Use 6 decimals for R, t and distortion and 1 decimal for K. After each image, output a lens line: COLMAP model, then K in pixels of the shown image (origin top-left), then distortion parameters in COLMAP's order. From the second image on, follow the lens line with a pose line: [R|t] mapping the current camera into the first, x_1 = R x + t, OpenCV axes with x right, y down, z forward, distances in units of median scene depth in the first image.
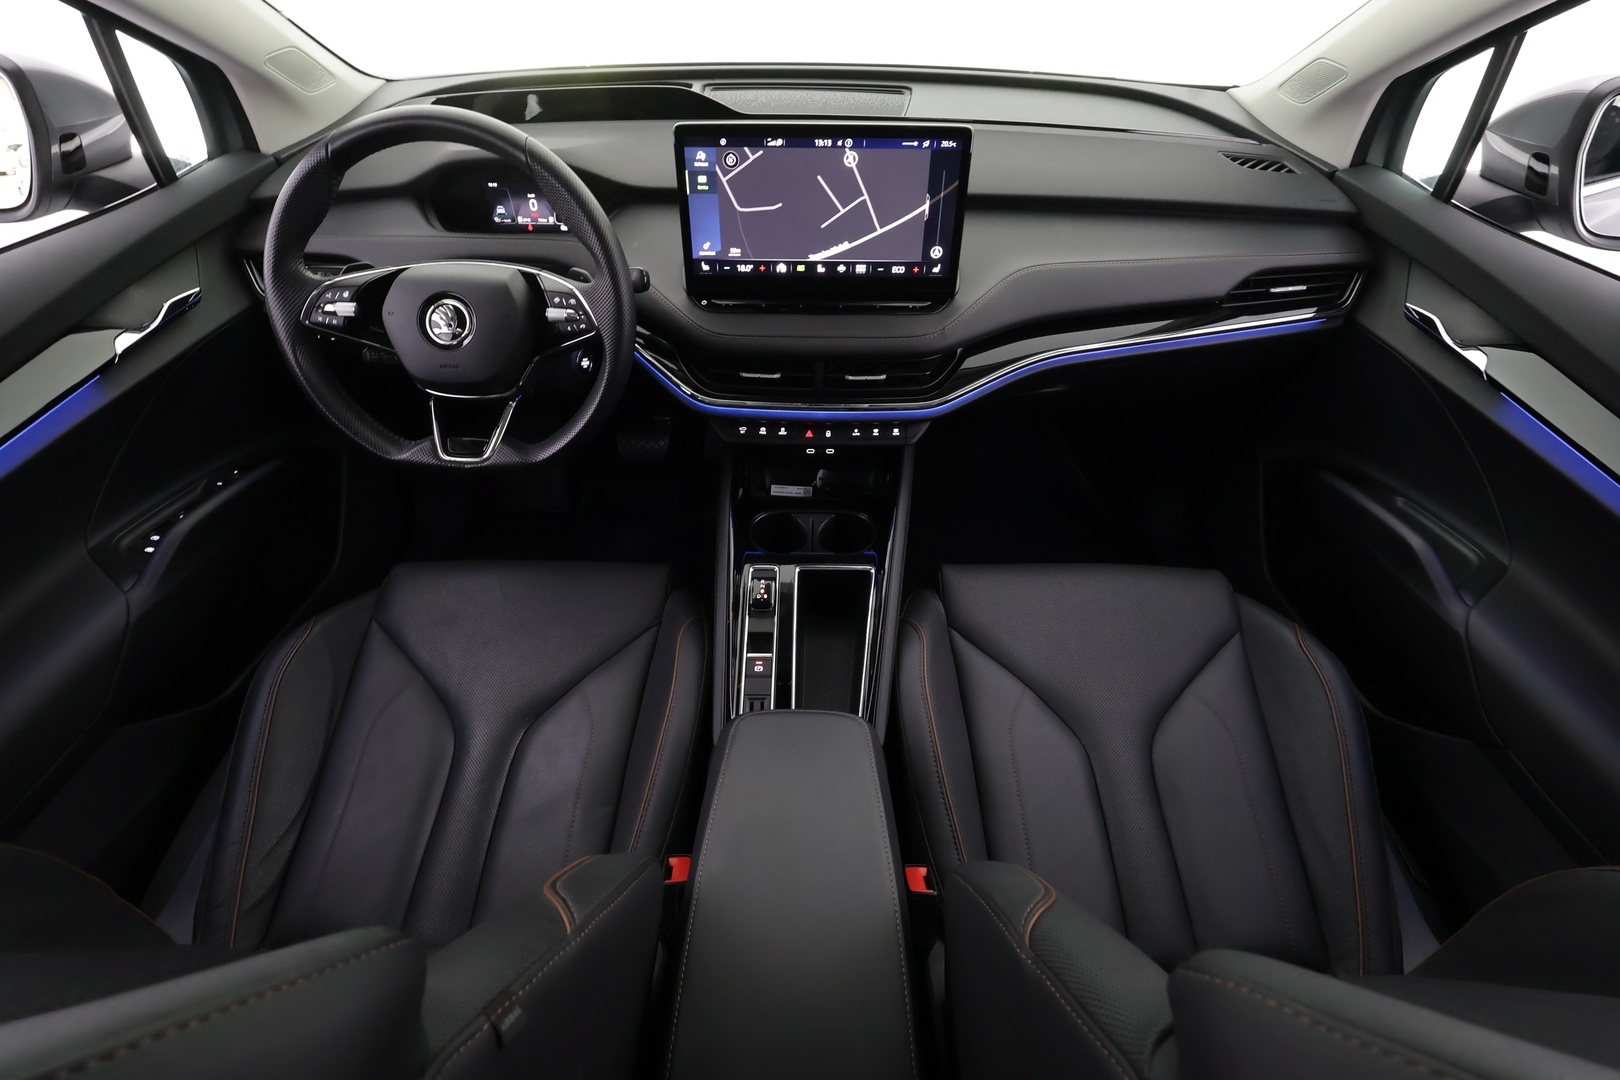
lens RADIAL K [[772.5, 0, 811.7], [0, 772.5, 539.2], [0, 0, 1]] dist [-0.001728, -0.000087]
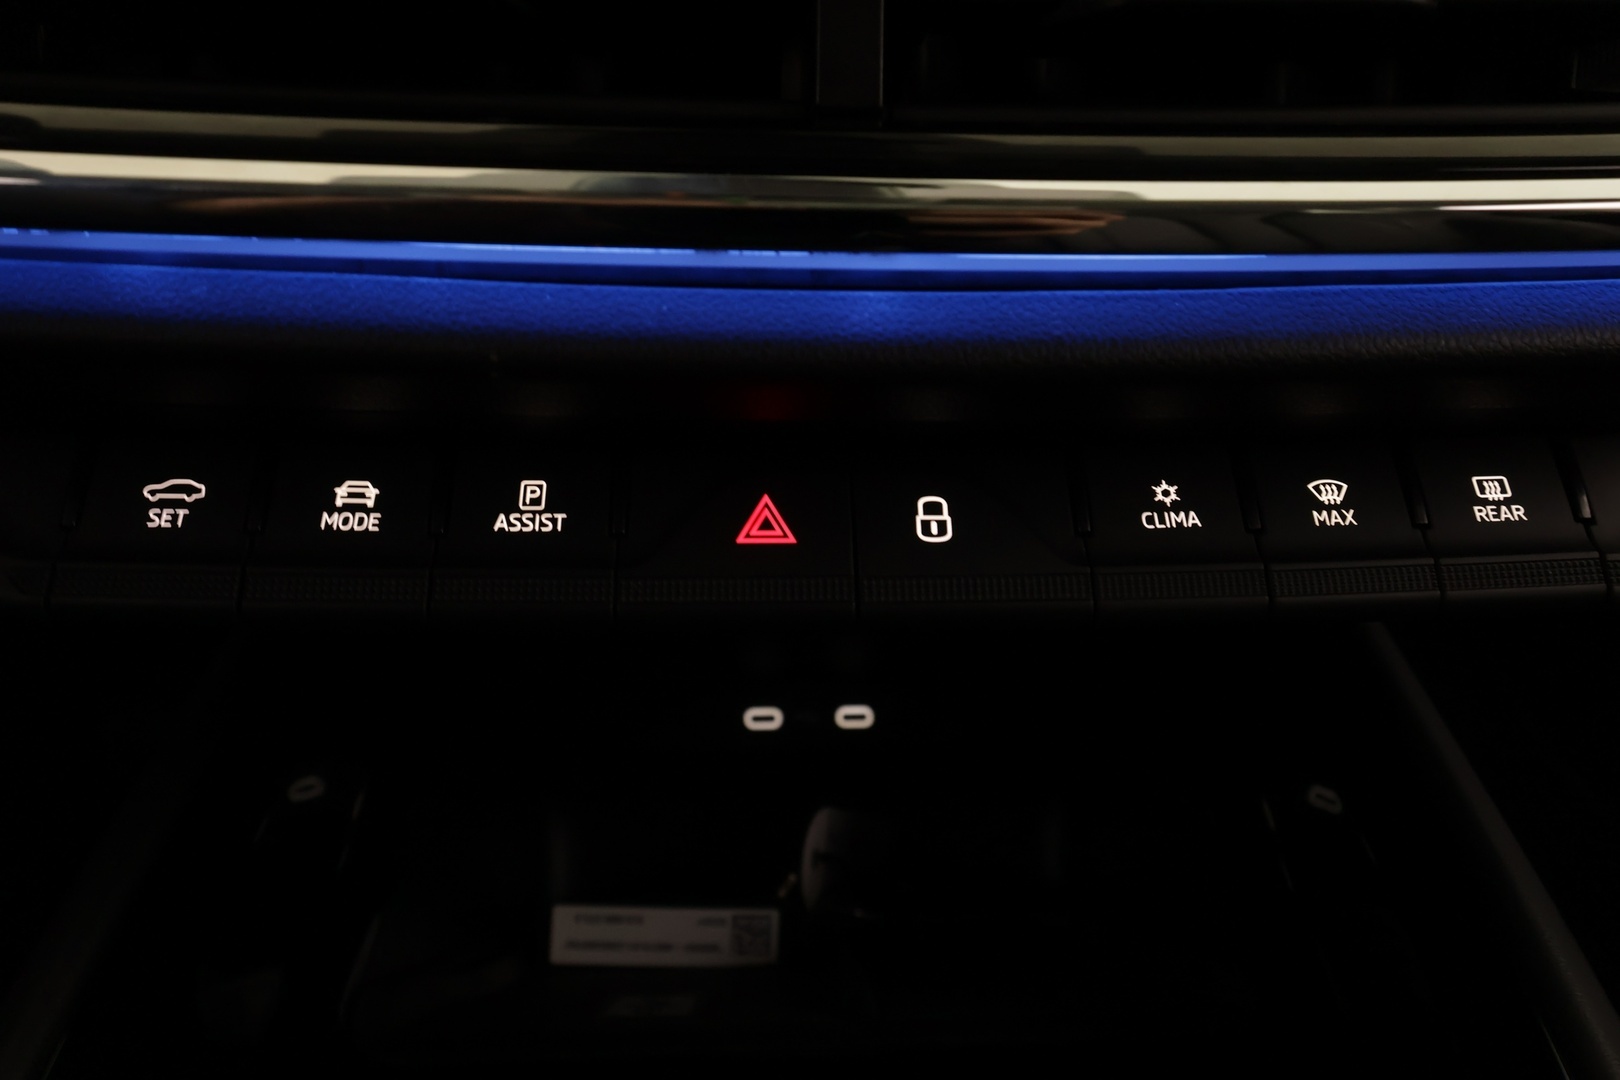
lens RADIAL K [[1209.2, 0, 808.1], [0, 1209.2, 540.6], [0, 0, 1]] dist [0.002837, 0.000488]
pose [[0.998681, -0.017651, 0.048222, -0.004661], [0.030503, 0.959347, -0.280575, -0.070709], [-0.041309, 0.281676, 0.958620, 0.700421]]
